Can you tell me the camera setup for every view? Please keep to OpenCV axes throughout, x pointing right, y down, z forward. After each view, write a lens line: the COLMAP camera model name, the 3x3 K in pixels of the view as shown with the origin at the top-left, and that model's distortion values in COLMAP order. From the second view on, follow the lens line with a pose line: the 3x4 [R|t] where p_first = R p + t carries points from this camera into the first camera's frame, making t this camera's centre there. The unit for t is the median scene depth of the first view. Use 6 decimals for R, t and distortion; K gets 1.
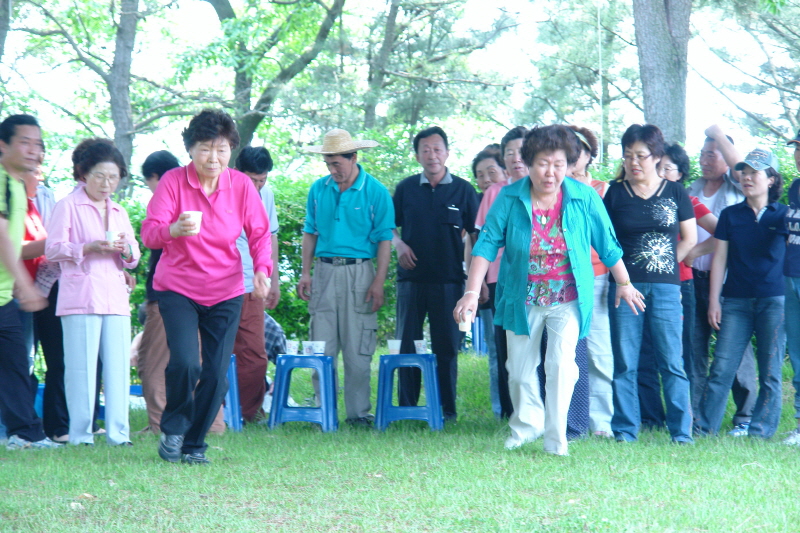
lens RADIAL K [[2757.2, 0, 400.0], [0, 2757.2, 266.5], [0, 0, 1]] dist [0.004760, -0.214908]
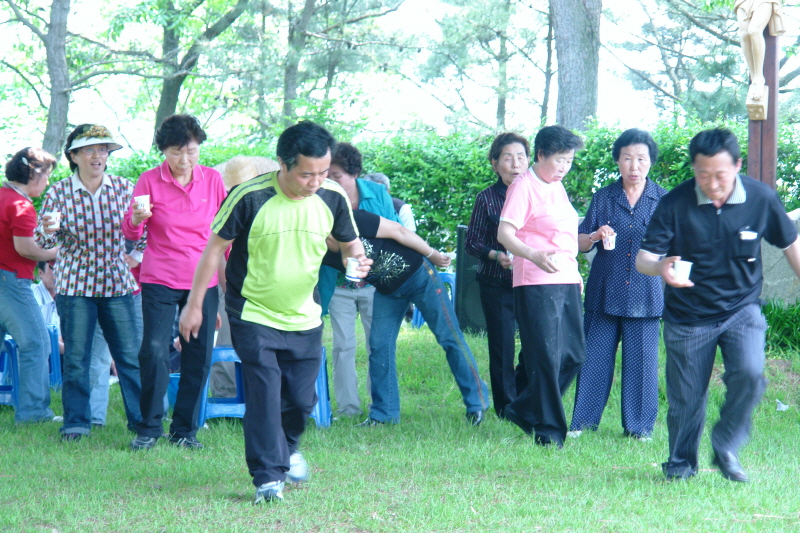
lens RADIAL K [[2263.6, 0, 400.0], [0, 2263.6, 266.5], [0, 0, 1]] dist [0.013673, 0.584730]
pose [[0.998693, 0.004313, 0.050924, -0.012376], [-0.006625, 0.998951, 0.045312, -0.018758], [-0.050675, -0.045590, 0.997674, 0.109029]]
